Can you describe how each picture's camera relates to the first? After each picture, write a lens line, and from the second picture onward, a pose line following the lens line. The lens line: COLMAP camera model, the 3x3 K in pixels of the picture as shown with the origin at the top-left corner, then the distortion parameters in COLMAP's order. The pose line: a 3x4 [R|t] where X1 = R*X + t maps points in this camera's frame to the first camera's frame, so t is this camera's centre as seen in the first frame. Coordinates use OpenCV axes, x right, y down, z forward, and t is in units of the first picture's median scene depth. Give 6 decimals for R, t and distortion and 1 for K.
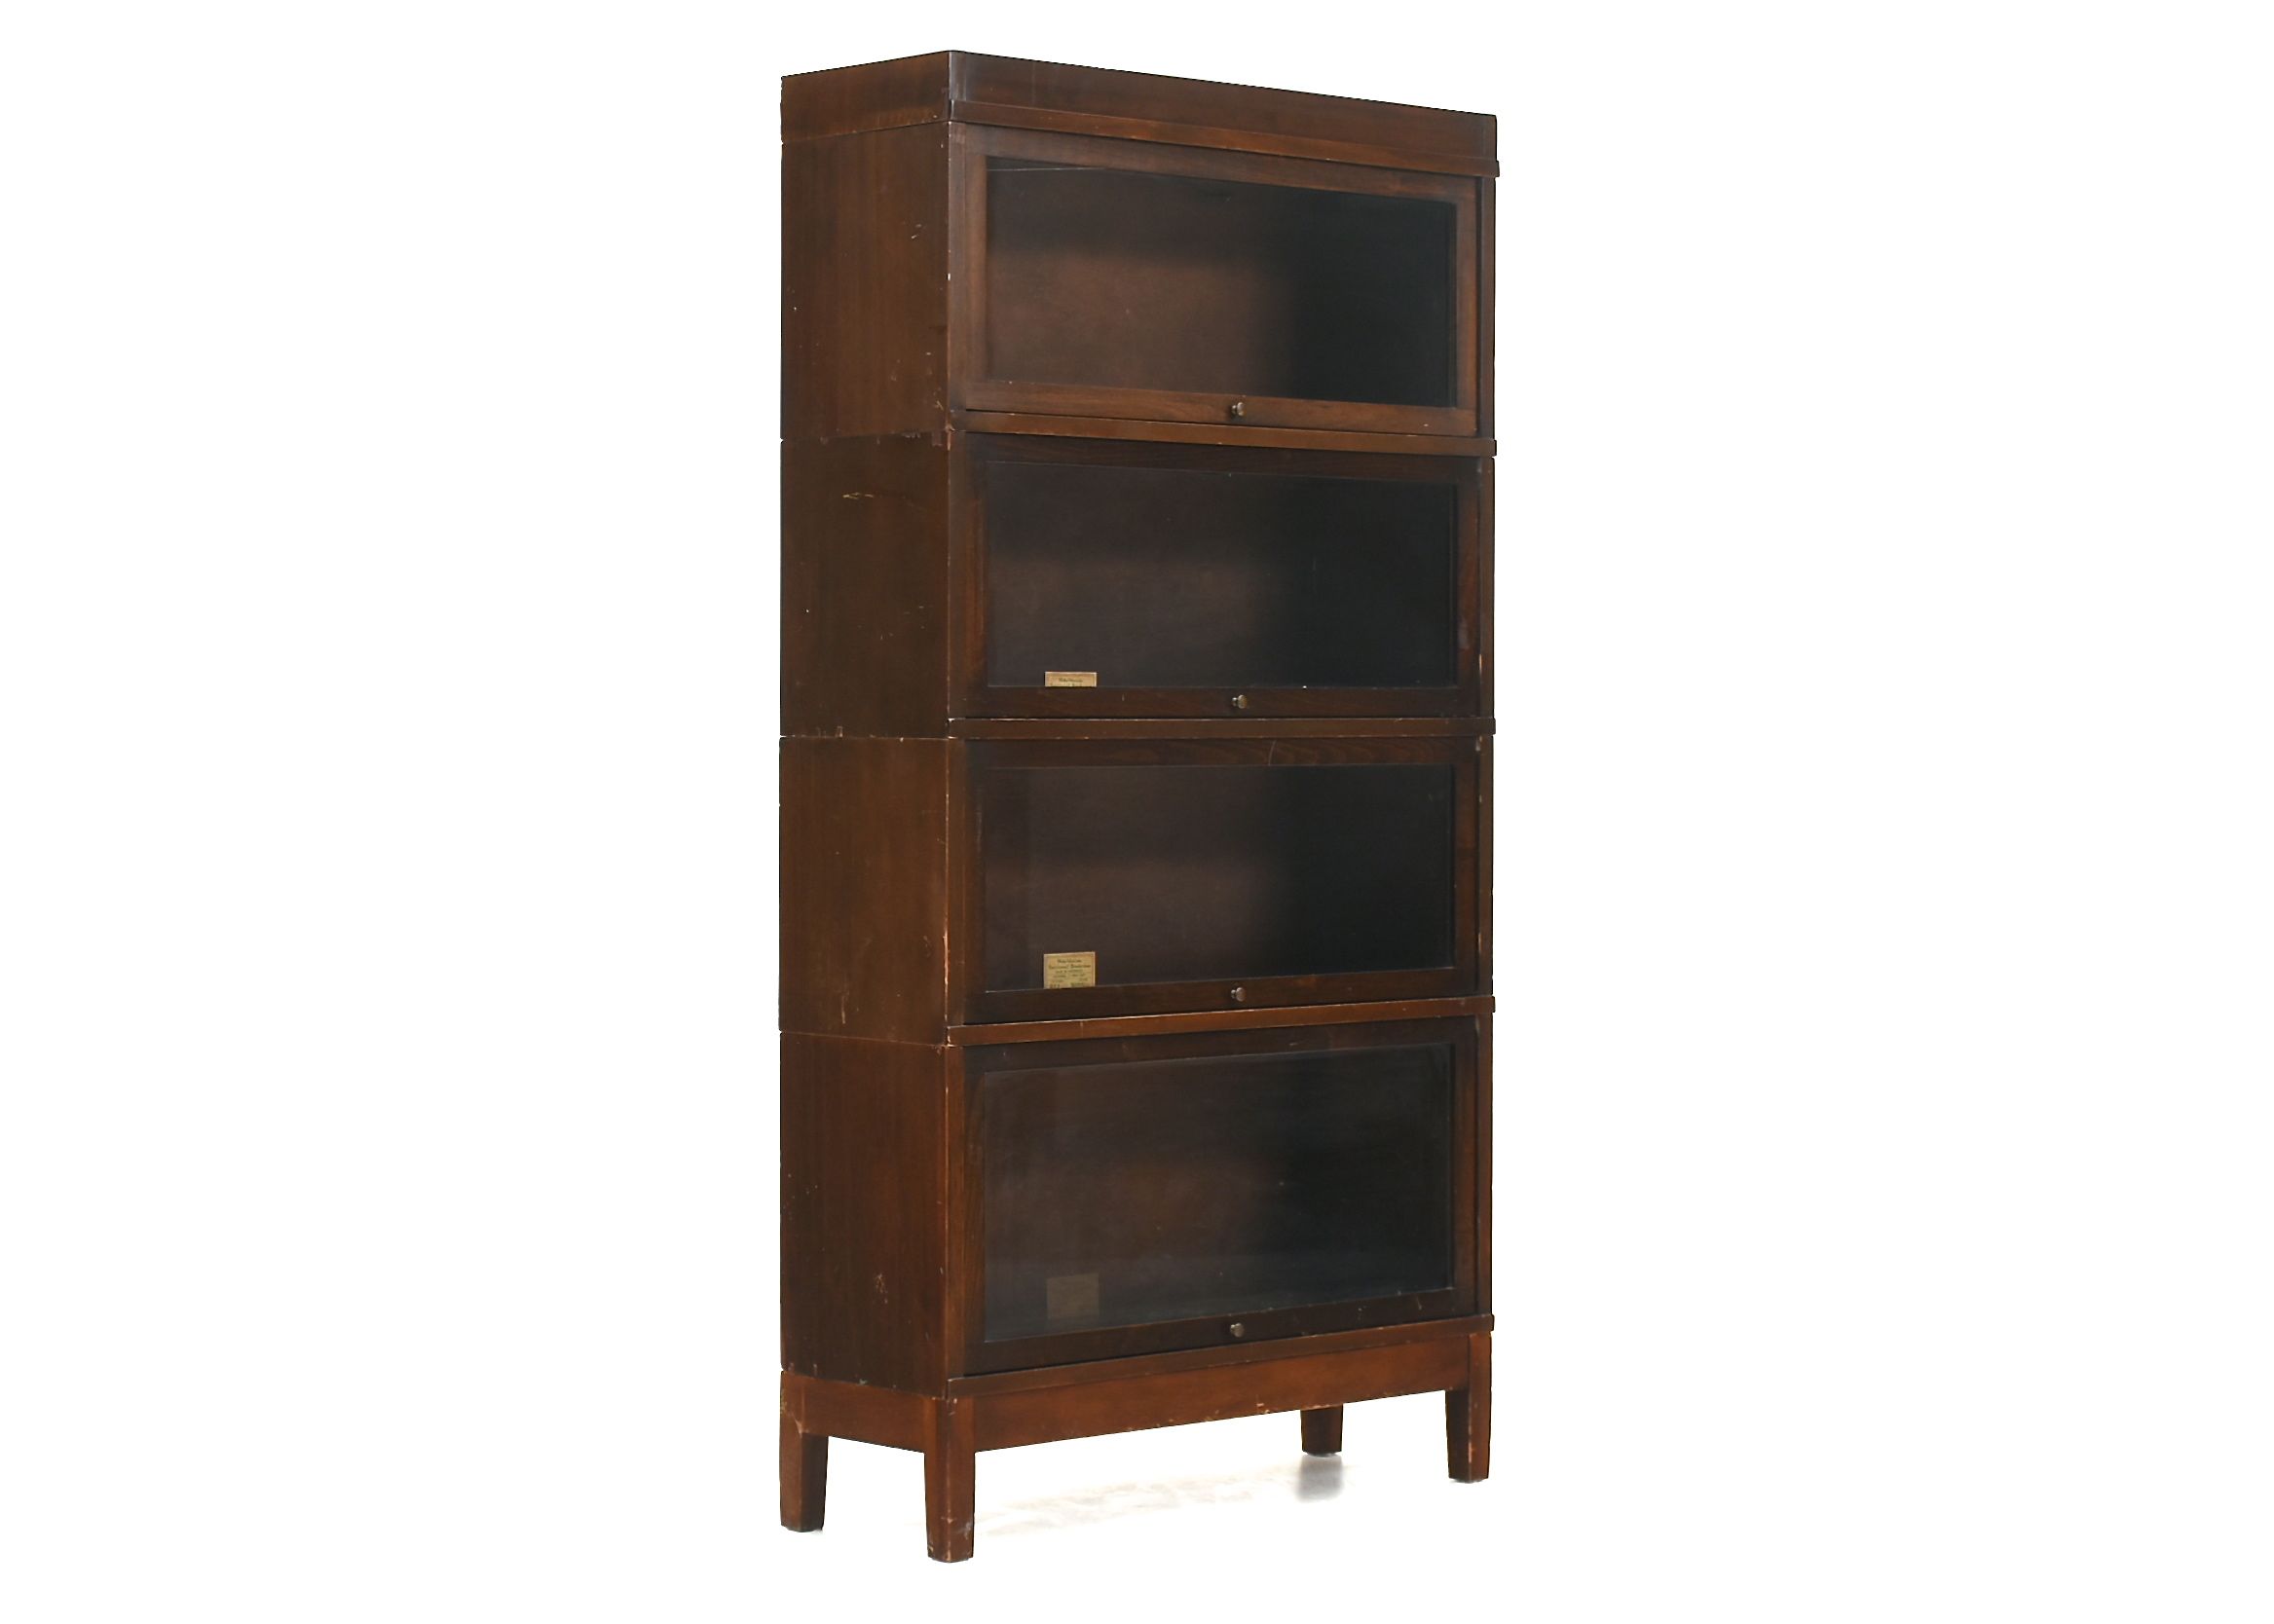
lens RADIAL K [[4811.5, 0, 959.8], [0, 4811.5, 808.2], [0, 0, 1]] dist [-0.056780, -0.101305]
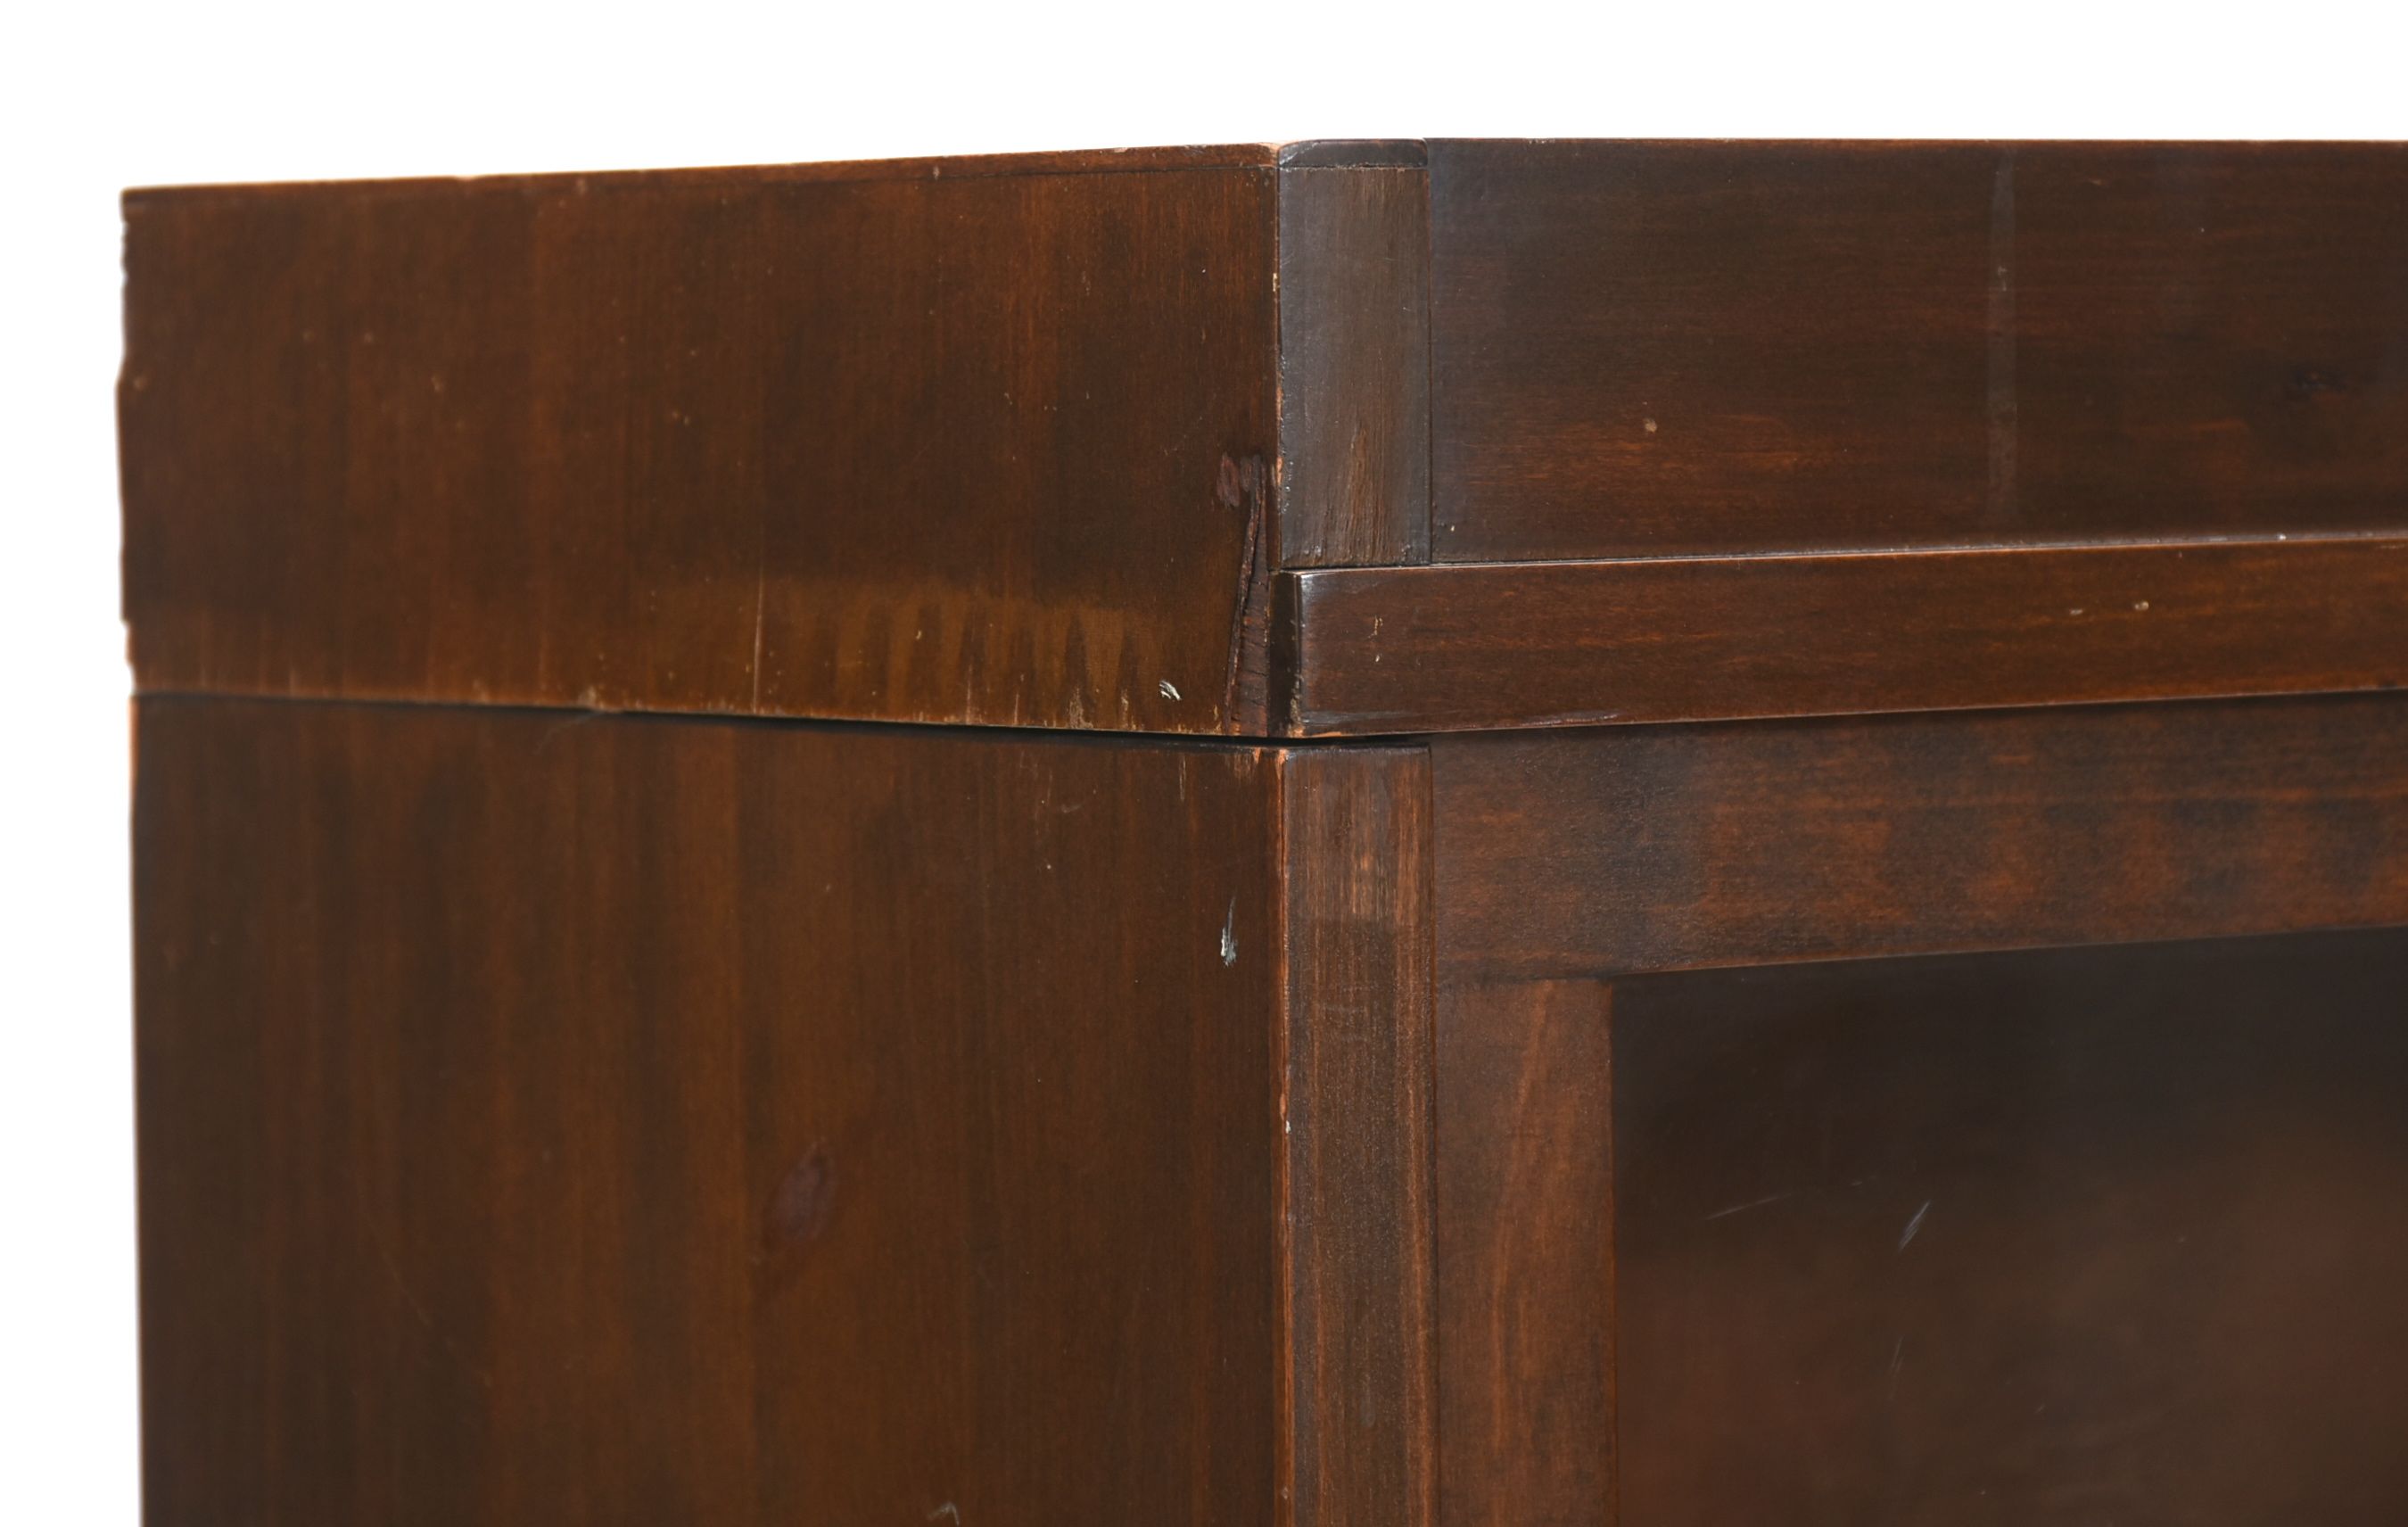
lens RADIAL K [[11366.1, 0, 1204.0], [0, 11366.1, 763.5], [0, 0, 1]] dist [-1.748899, 0.004904]
pose [[0.996595, -0.012555, -0.081492, 0.018408], [0.014474, 0.999631, 0.023008, -0.147018], [0.081173, -0.024109, 0.996408, 0.712332]]
